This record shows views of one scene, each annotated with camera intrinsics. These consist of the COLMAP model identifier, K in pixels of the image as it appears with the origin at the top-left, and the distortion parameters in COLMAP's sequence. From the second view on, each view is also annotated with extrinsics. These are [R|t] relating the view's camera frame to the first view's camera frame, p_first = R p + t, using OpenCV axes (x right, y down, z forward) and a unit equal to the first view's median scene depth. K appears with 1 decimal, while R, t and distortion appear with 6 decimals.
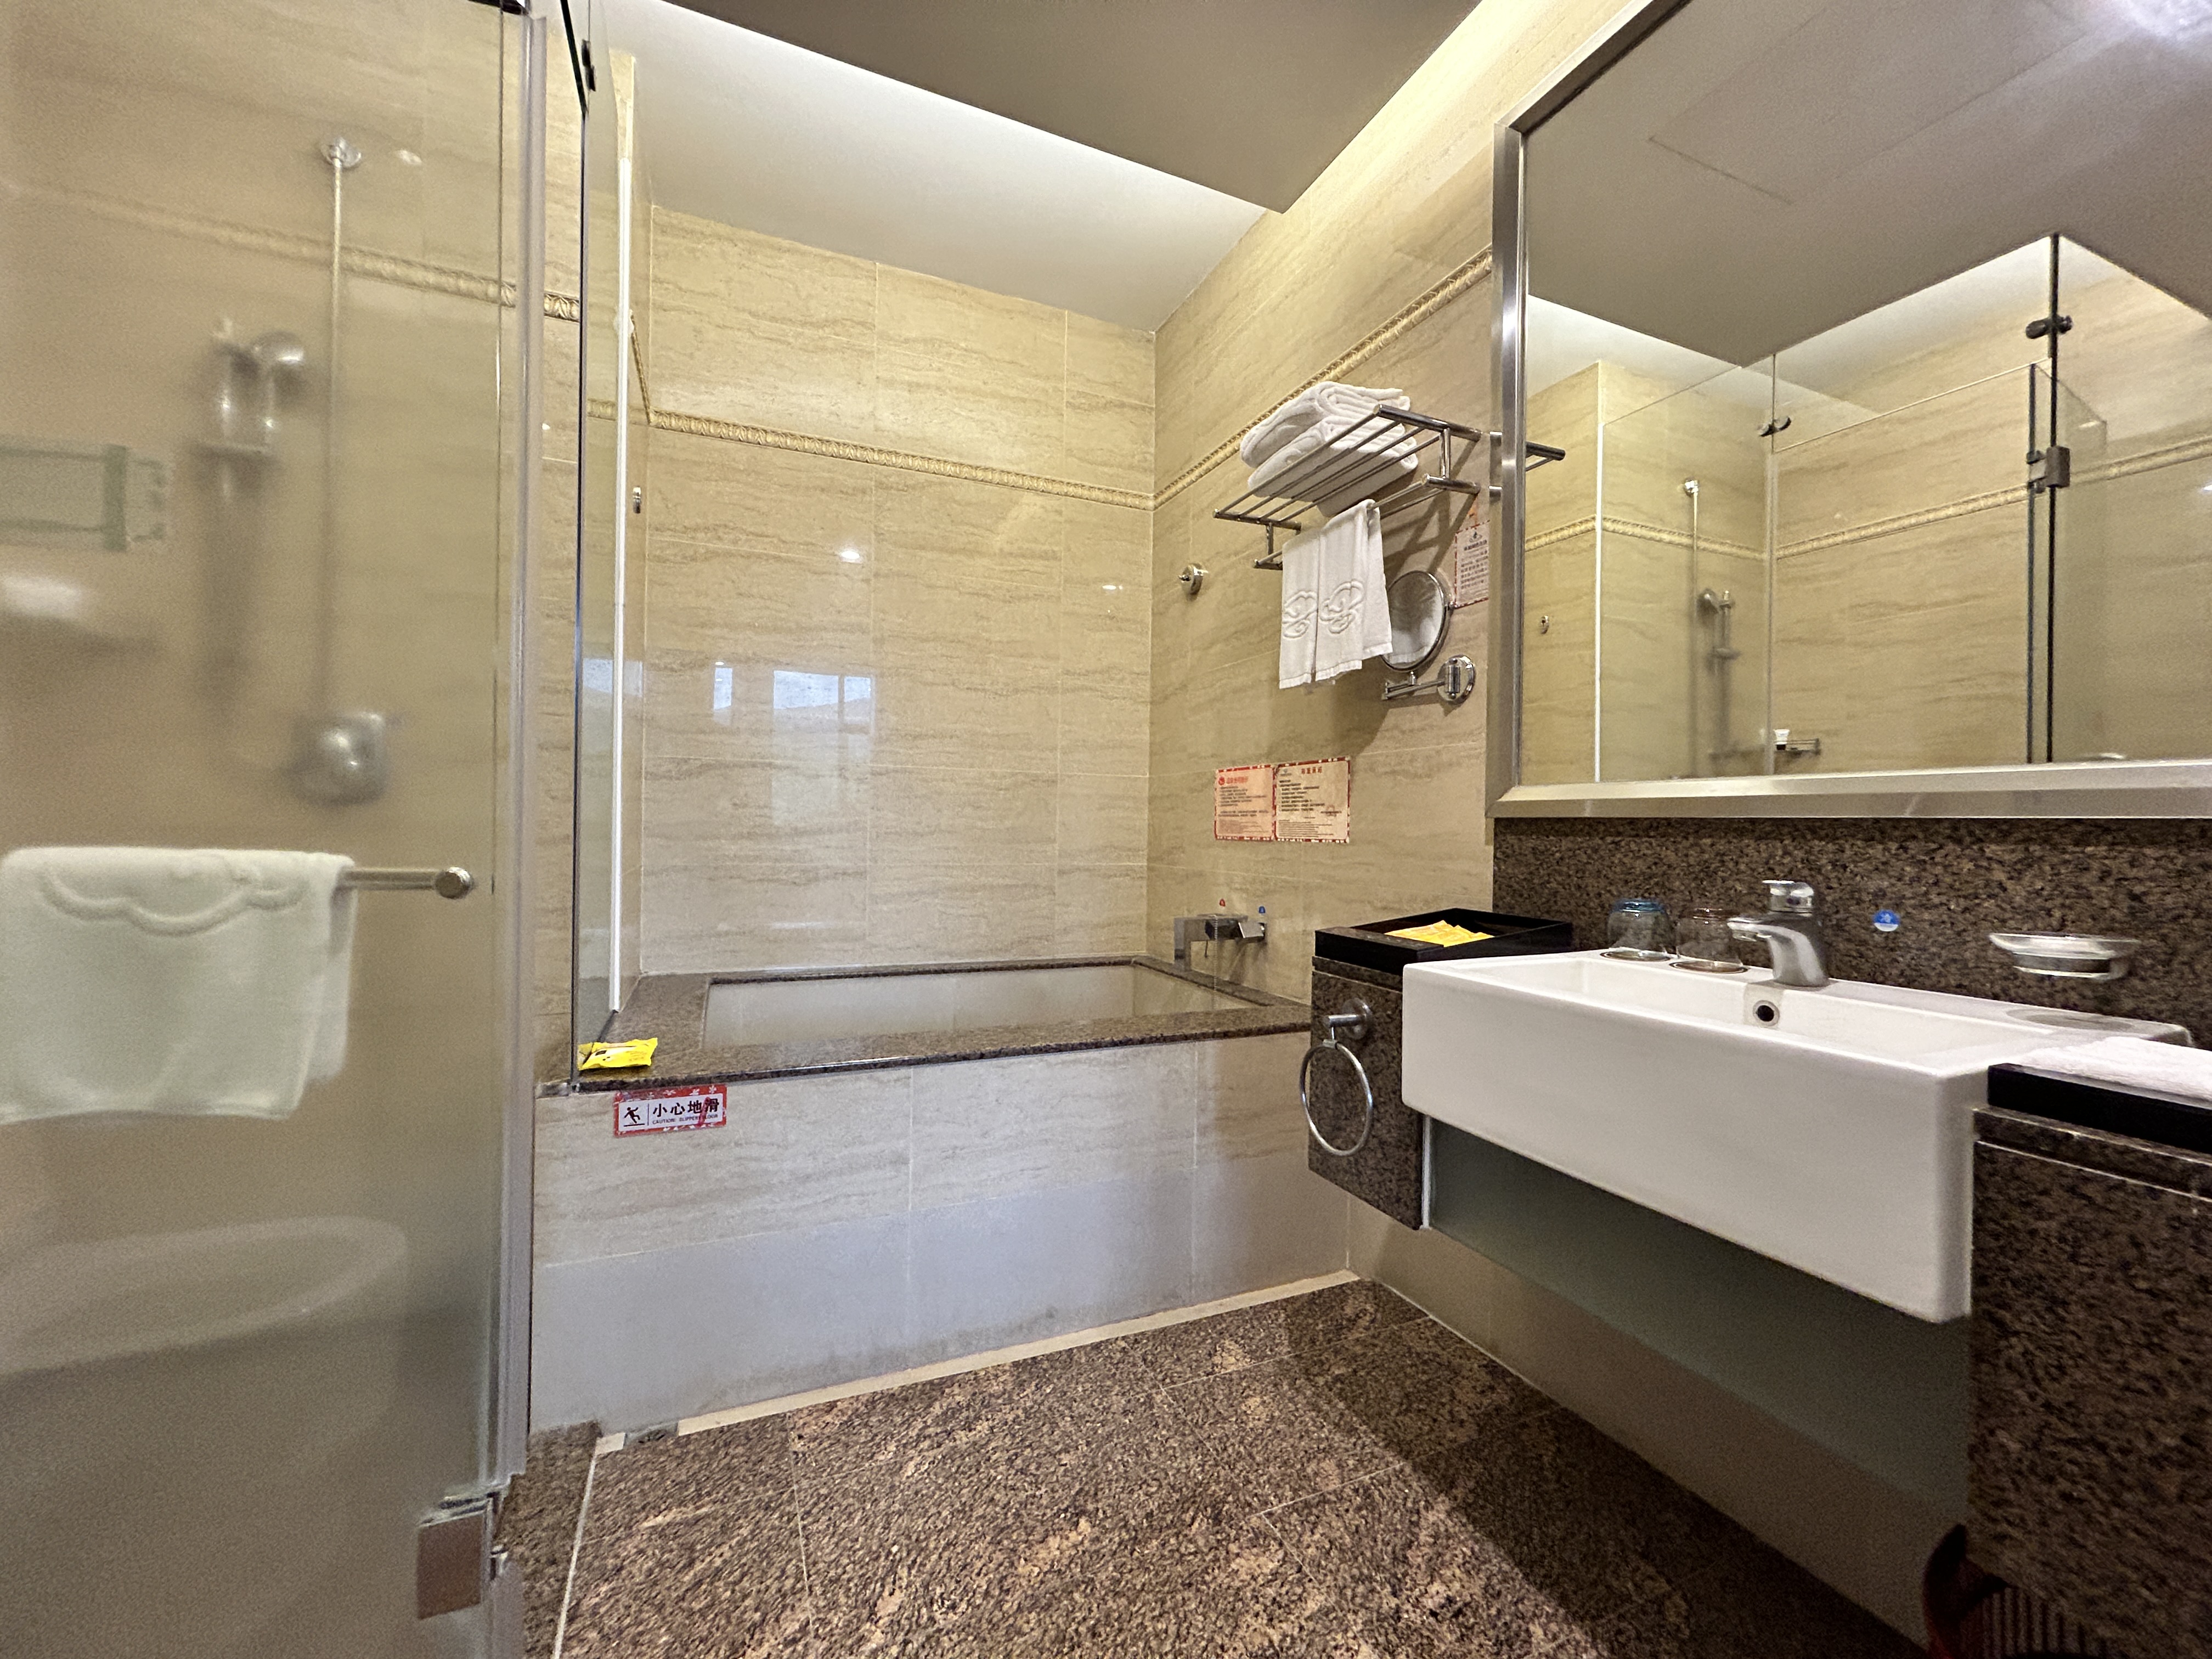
lens RADIAL K [[889.7, 0, 1092.7], [0, 889.7, 835.6], [0, 0, 1]] dist [-0.000437, 0.001137]
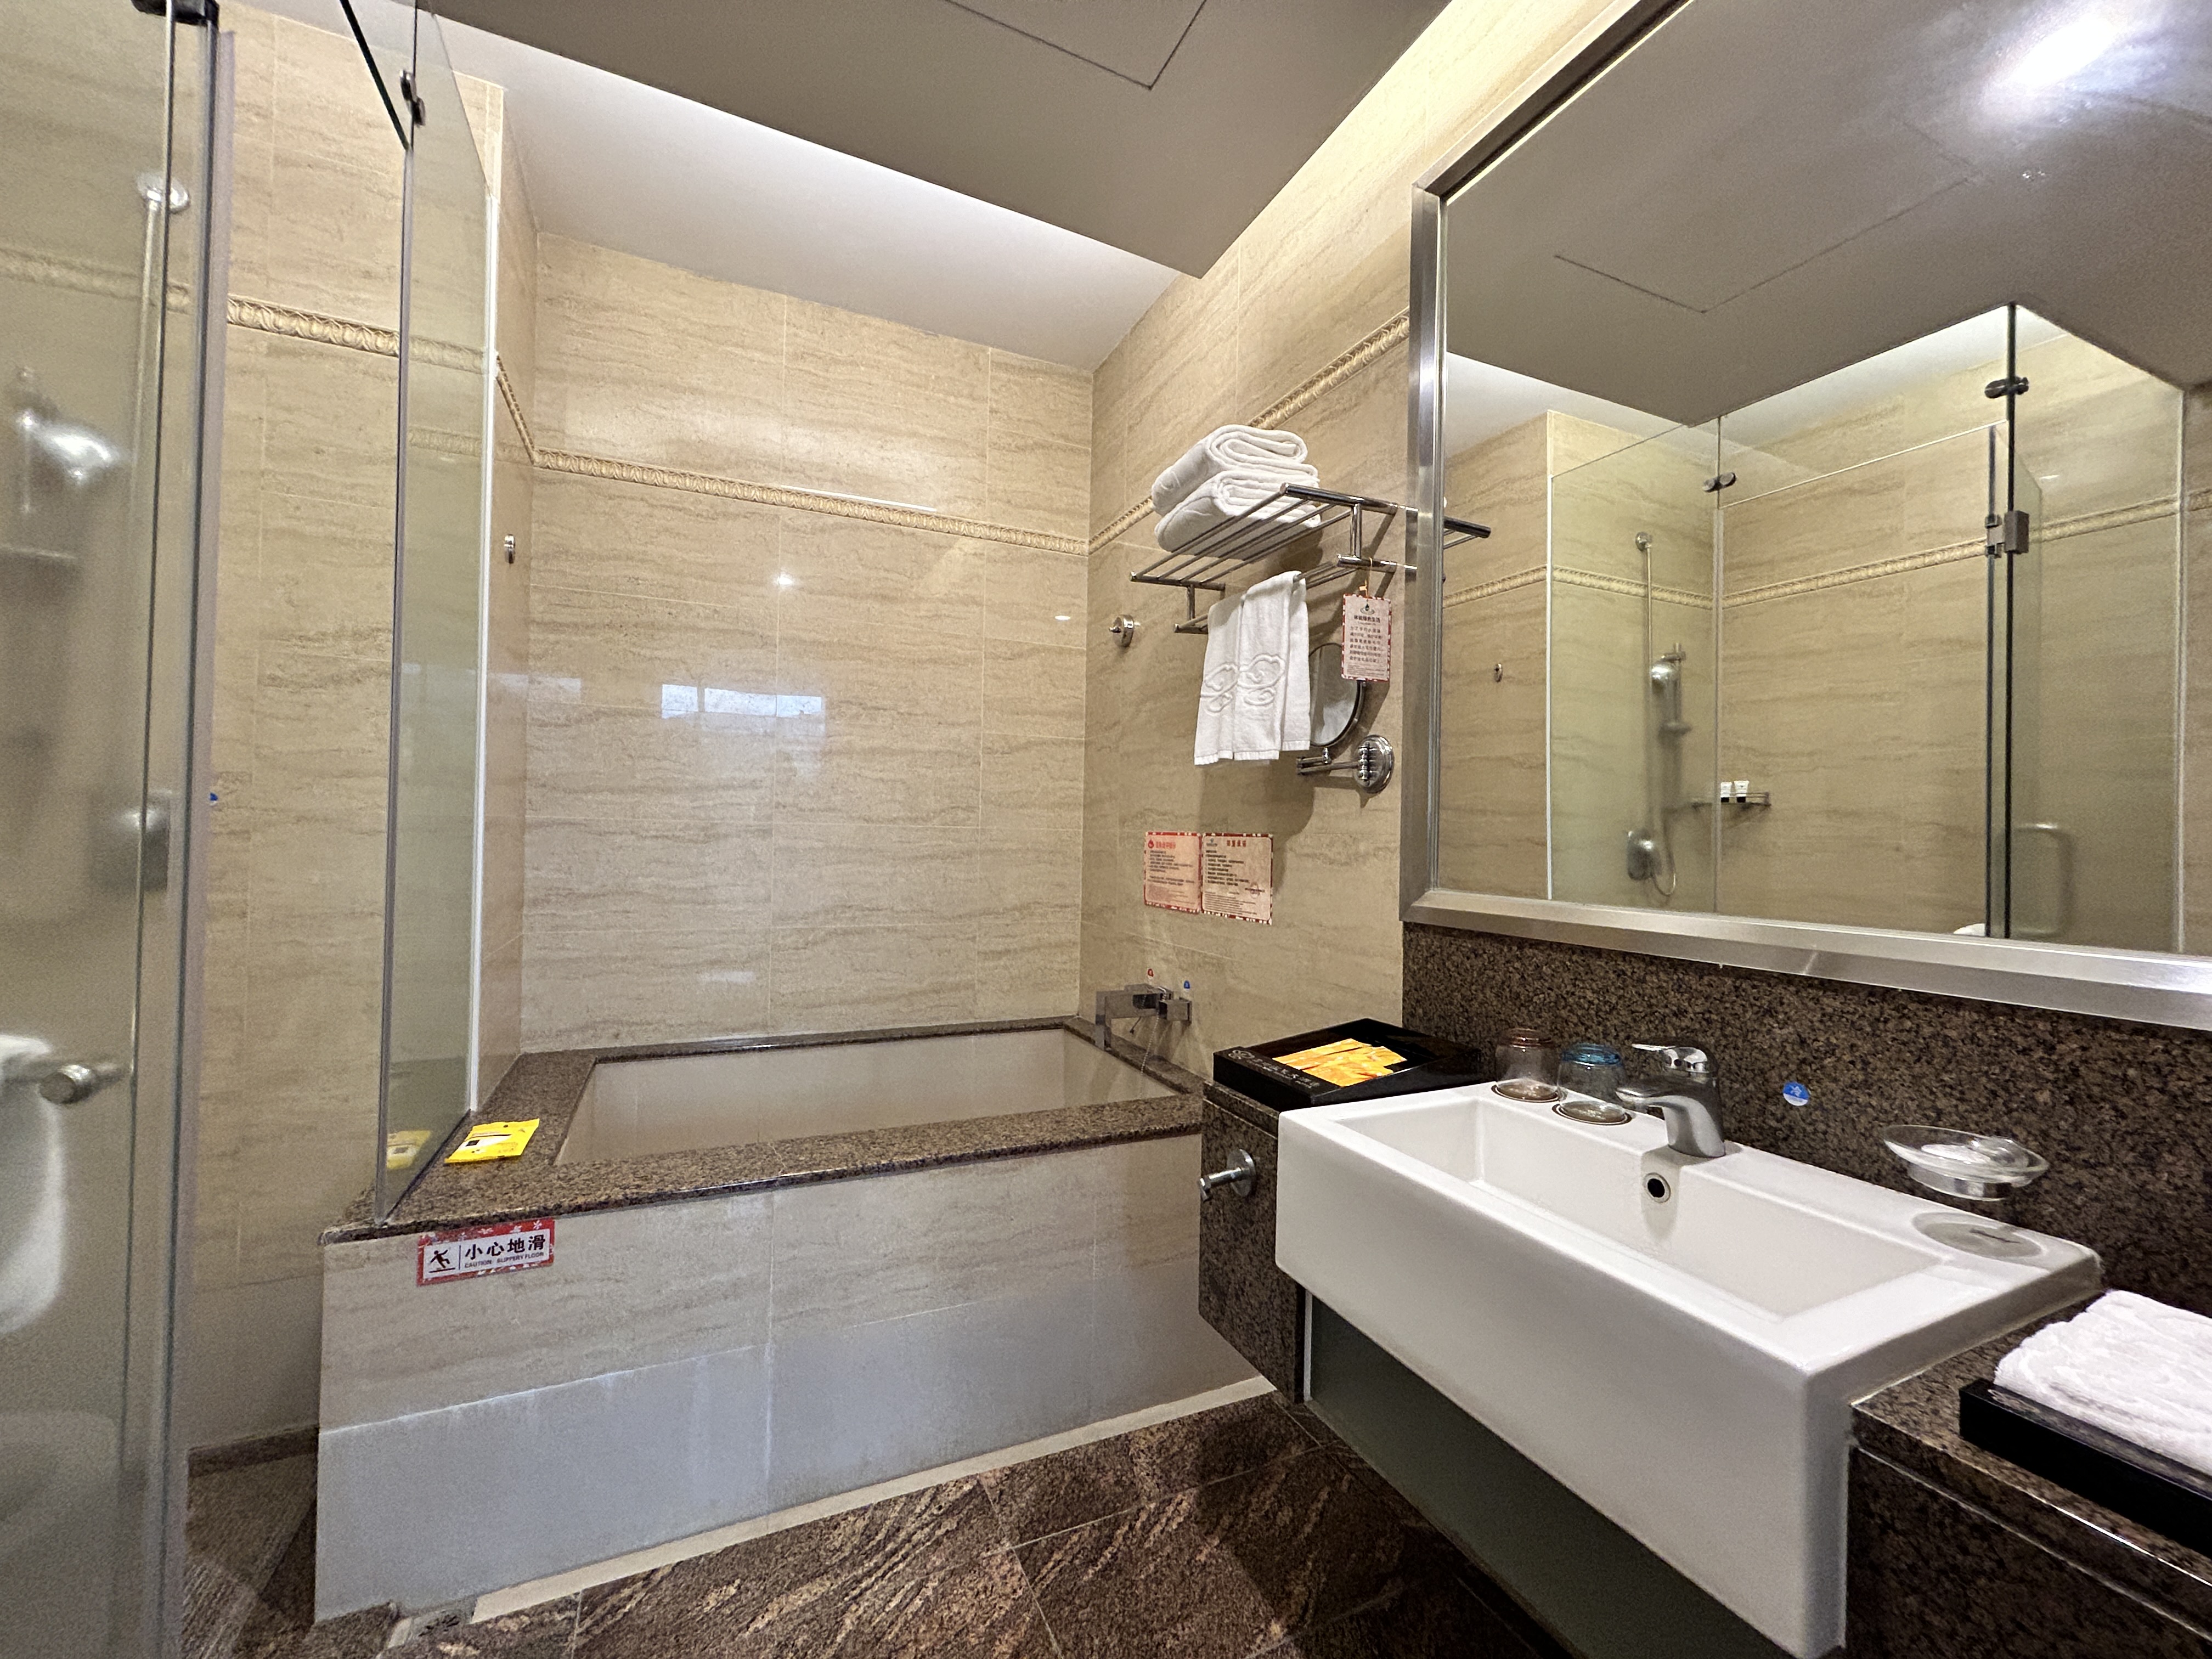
lens RADIAL K [[889.7, 0, 1108.7], [0, 889.7, 816.4], [0, 0, 1]] dist [-0.000437, 0.001137]
pose [[0.999872, 0.010401, 0.012196, 0.113709], [-0.010263, 0.999883, -0.011335, -0.103434], [-0.012312, 0.011209, 0.999861, 0.065072]]
